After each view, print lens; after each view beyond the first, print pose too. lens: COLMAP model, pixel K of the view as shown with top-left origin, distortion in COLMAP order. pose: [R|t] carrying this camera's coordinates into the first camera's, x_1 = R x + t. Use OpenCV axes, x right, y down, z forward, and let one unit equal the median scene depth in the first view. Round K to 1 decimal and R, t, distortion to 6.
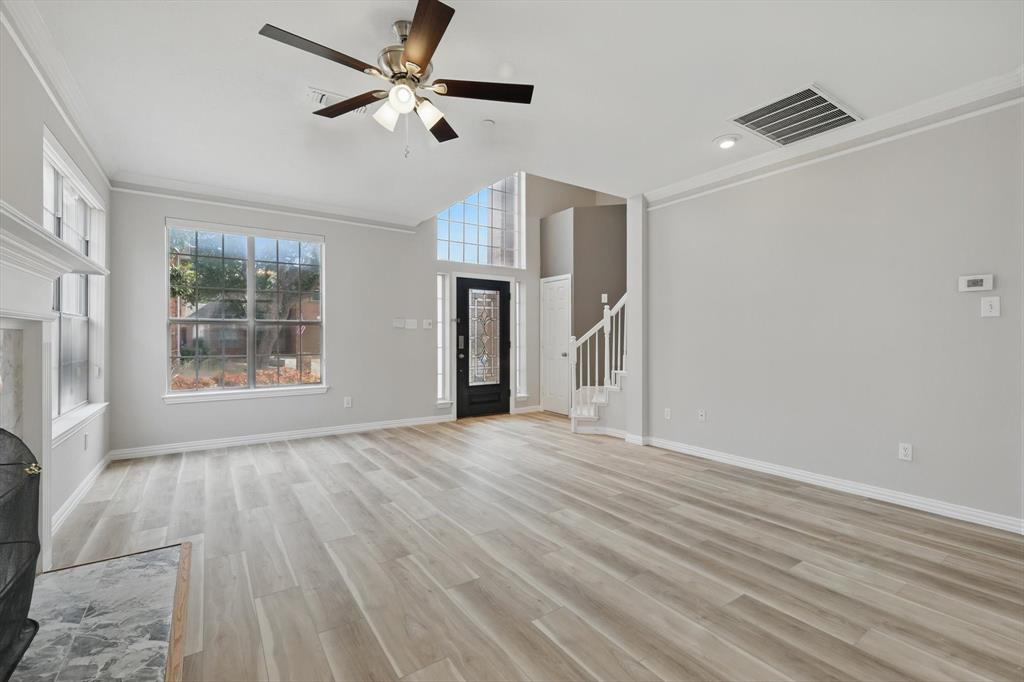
lens RADIAL K [[450.2, 0, 517.9], [0, 450.2, 338.7], [0, 0, 1]] dist [0.000924, 0.001936]
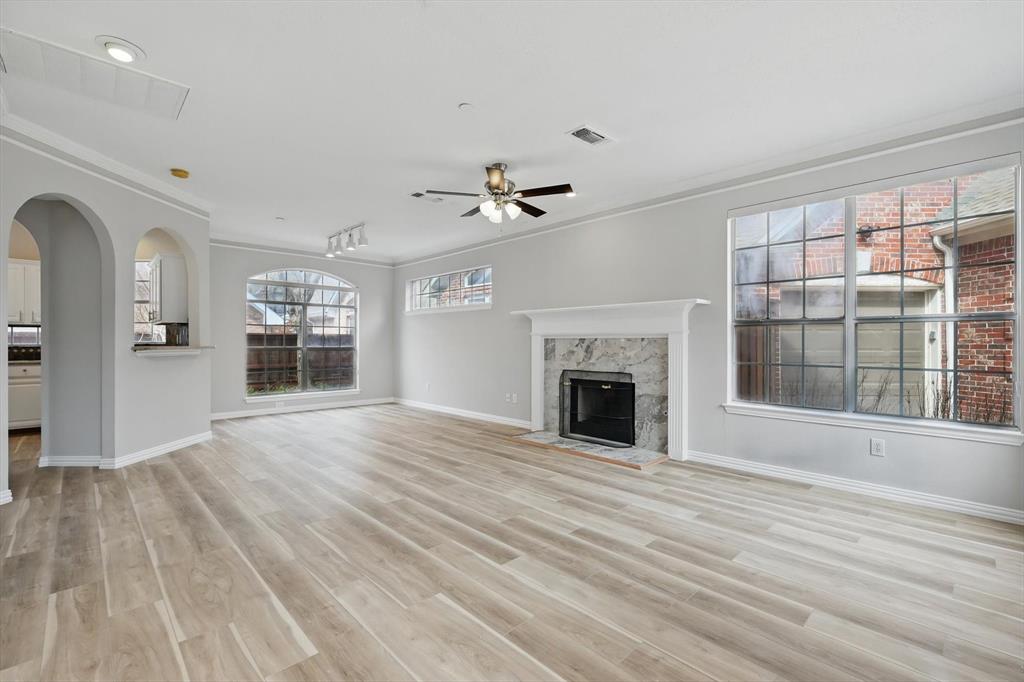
lens RADIAL K [[450.2, 0, 517.9], [0, 450.2, 341.6], [0, 0, 1]] dist [0.000924, 0.001936]
pose [[-0.986089, -0.003101, -0.166192, -0.018563], [-0.003459, 0.999992, 0.001863, -0.001941], [0.166185, 0.002412, -0.986092, 1.771976]]
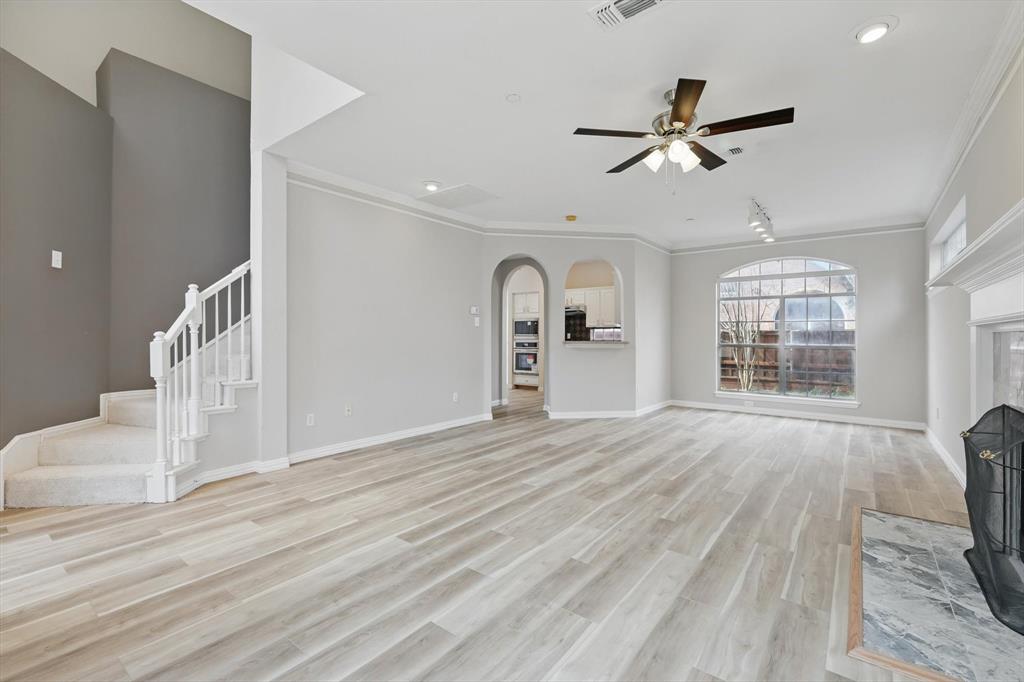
lens RADIAL K [[450.2, 0, 508.1], [0, 450.2, 333.2], [0, 0, 1]] dist [0.000924, 0.001936]
pose [[-0.297907, 0.004919, 0.954582, -0.849869], [-0.002411, 0.999980, -0.005906, -0.002908], [-0.954592, -0.004060, -0.297889, 1.175551]]
